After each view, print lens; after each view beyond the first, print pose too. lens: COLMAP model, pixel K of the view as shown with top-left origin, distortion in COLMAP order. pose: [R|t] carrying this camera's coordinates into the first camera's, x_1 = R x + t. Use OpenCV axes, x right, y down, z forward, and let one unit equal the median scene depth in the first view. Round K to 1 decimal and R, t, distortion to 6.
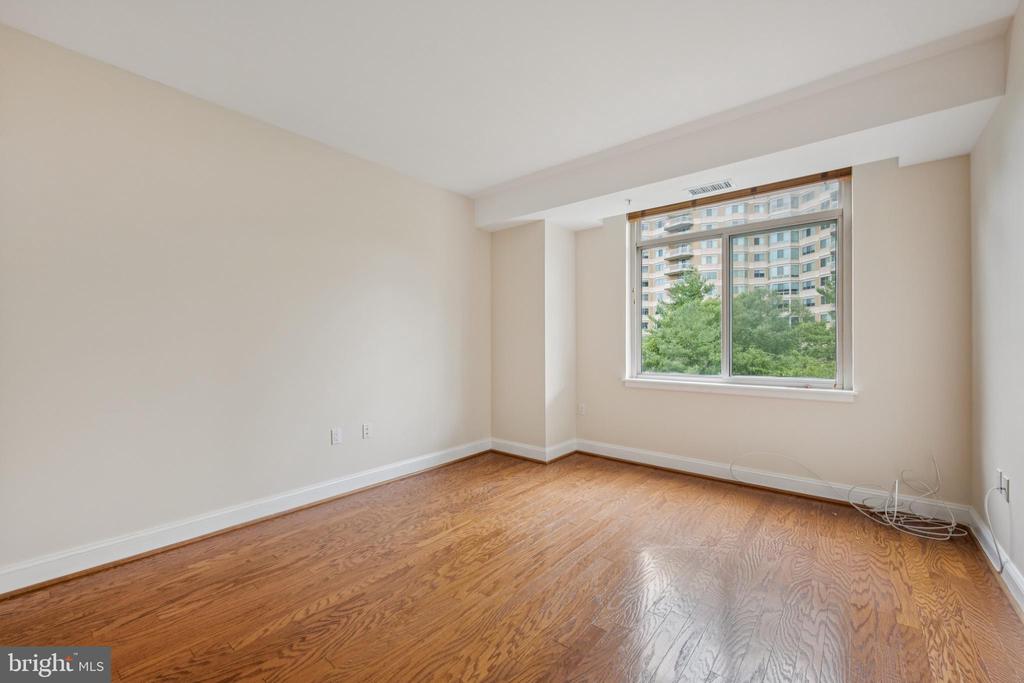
lens RADIAL K [[427.1, 0, 513.0], [0, 427.1, 340.8], [0, 0, 1]] dist [-0.000774, -0.000108]
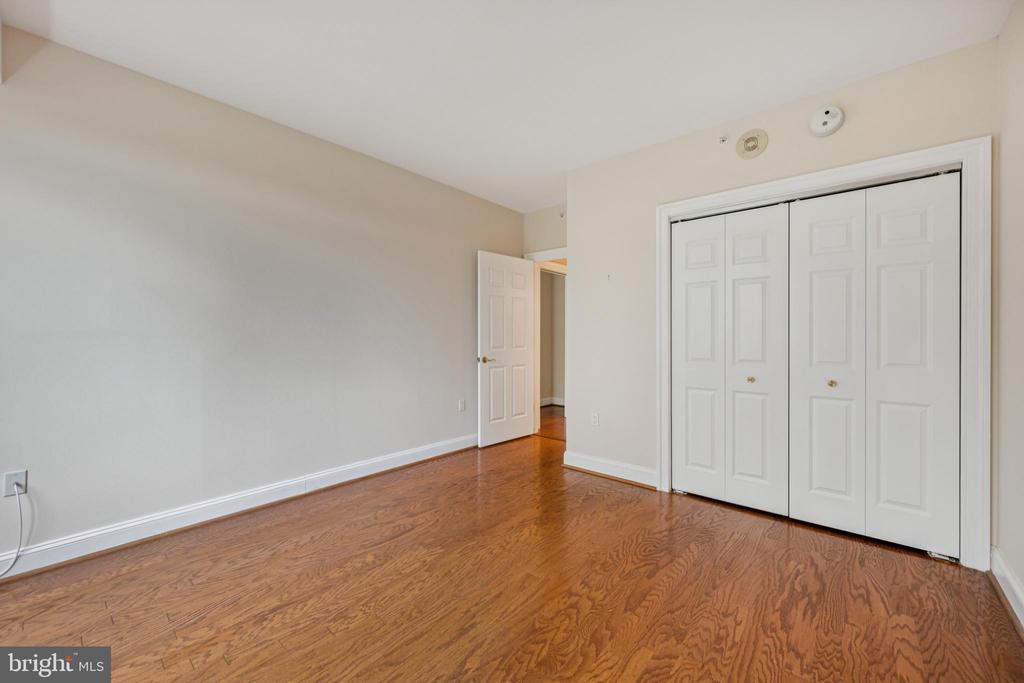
lens RADIAL K [[402.0, 0, 511.0], [0, 402.0, 339.9], [0, 0, 1]] dist [0.001886, -0.000183]
pose [[-0.999712, 0.002184, 0.023893, -0.035102], [0.002109, 0.999993, -0.003154, 0.012978], [-0.023900, -0.003103, -0.999710, 1.790763]]
